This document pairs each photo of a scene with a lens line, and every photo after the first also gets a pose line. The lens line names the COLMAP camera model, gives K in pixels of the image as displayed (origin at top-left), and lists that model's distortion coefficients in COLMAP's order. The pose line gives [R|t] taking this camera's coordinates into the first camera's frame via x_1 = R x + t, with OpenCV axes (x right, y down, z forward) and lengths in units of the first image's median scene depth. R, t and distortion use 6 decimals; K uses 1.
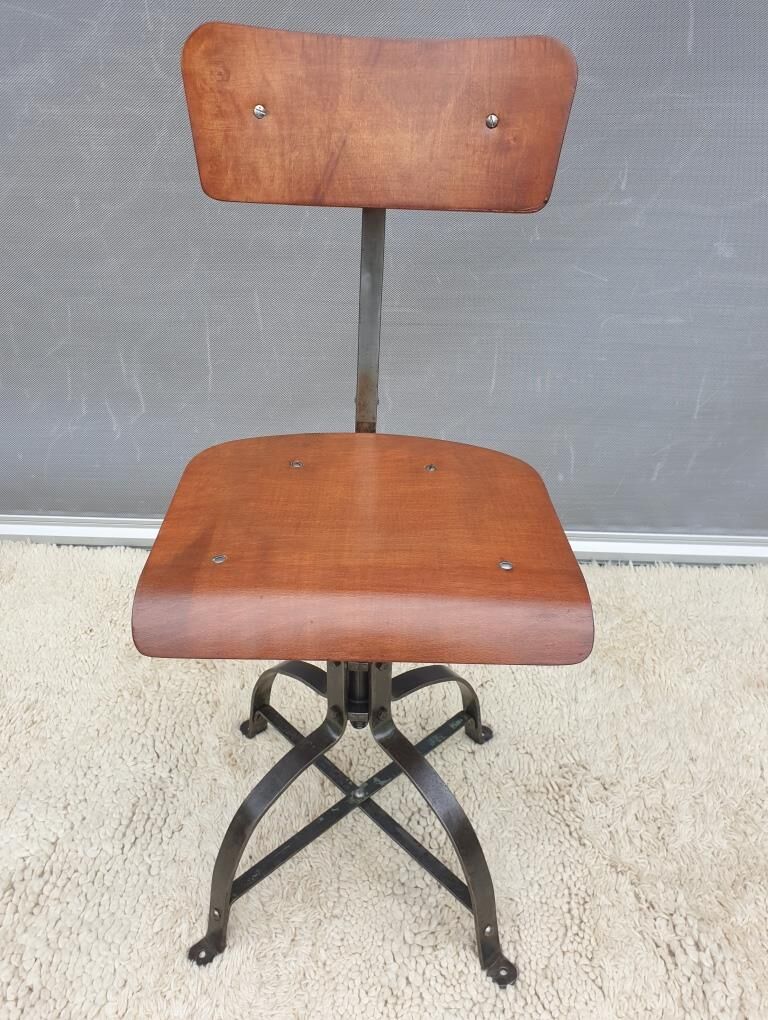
lens RADIAL K [[856.5, 0, 372.3], [0, 856.5, 484.0], [0, 0, 1]] dist [-0.002841, 0.020752]
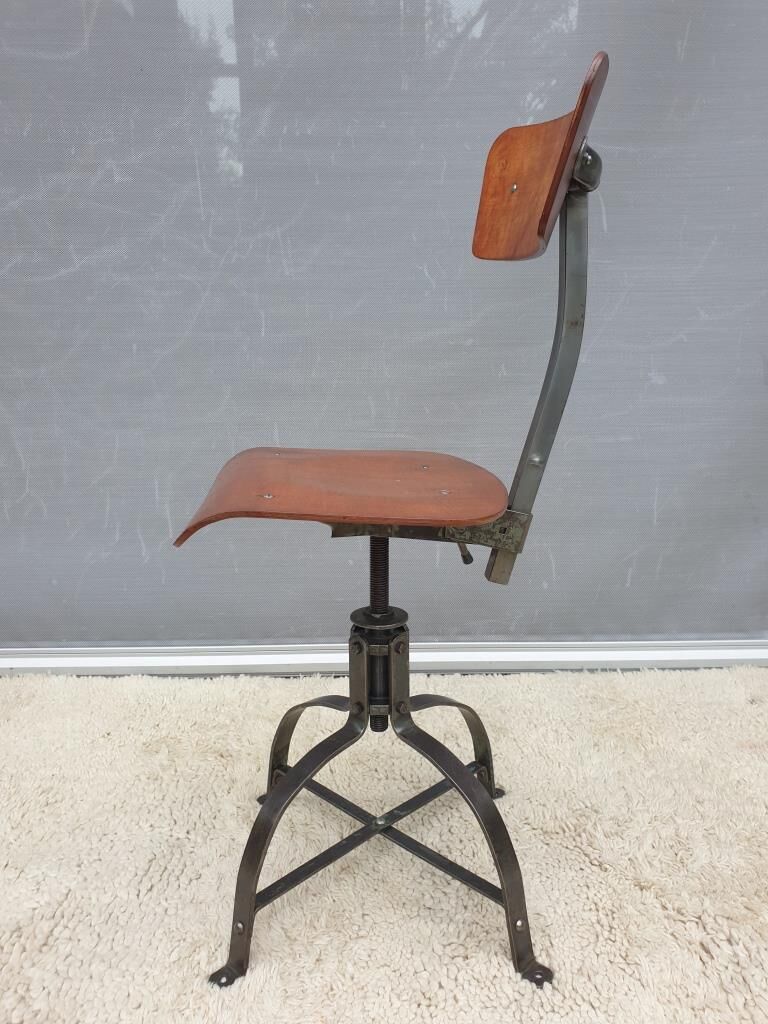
lens RADIAL K [[803.6, 0, 403.9], [0, 803.6, 510.1], [0, 0, 1]] dist [-0.005135, 0.032782]
pose [[0.997918, -0.027606, 0.058291, -0.035101], [0.044922, 0.946003, -0.321029, 0.346703], [-0.046281, 0.322979, 0.945274, -0.017598]]
